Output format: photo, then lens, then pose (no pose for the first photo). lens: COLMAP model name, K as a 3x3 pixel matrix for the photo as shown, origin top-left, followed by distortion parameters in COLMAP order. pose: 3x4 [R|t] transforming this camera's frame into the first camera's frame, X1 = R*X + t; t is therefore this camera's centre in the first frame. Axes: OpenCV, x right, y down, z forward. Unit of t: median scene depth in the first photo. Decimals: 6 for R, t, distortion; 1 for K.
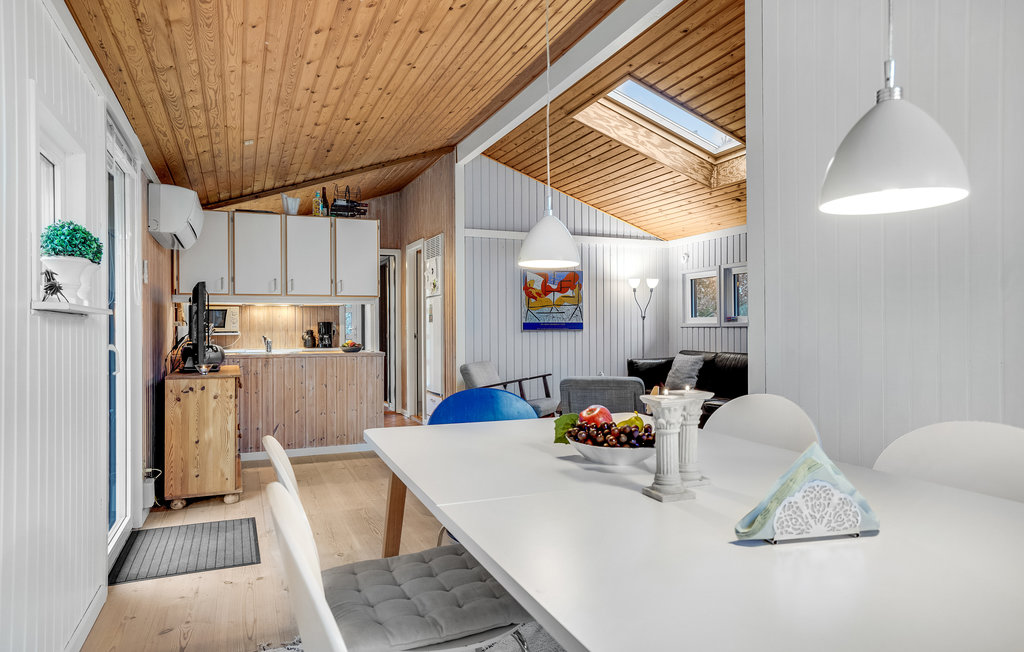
lens RADIAL K [[666.7, 0, 512.0], [0, 666.7, 326.0], [0, 0, 1]] dist [0.004937, 0.001348]
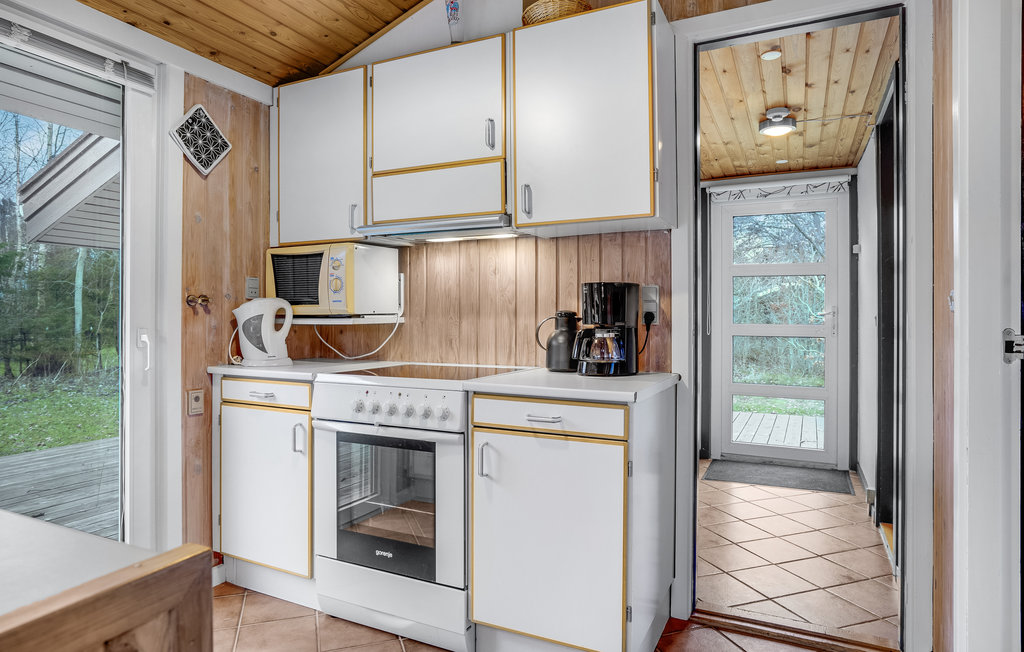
lens RADIAL K [[585.2, 0, 511.9], [0, 585.2, 314.2], [0, 0, 1]] dist [-0.001691, 0.000394]
pose [[0.663714, 0.002400, -0.747983, -0.122586], [0.000977, 0.999991, 0.004075, 0.006077], [0.747986, -0.003436, 0.663706, 0.806396]]
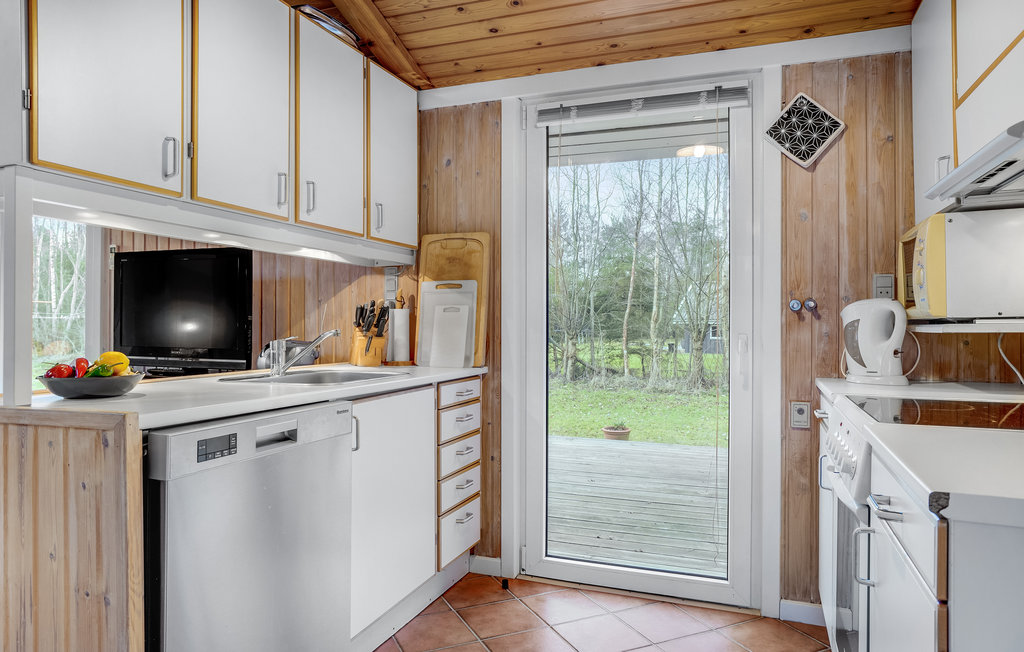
lens RADIAL K [[666.7, 0, 512.0], [0, 666.7, 326.0], [0, 0, 1]] dist [0.004937, 0.001348]
pose [[-0.680872, -0.001151, -0.732401, -0.128130], [0.000776, 0.999997, -0.002294, 0.010182], [0.732402, -0.002130, -0.680869, 0.979901]]
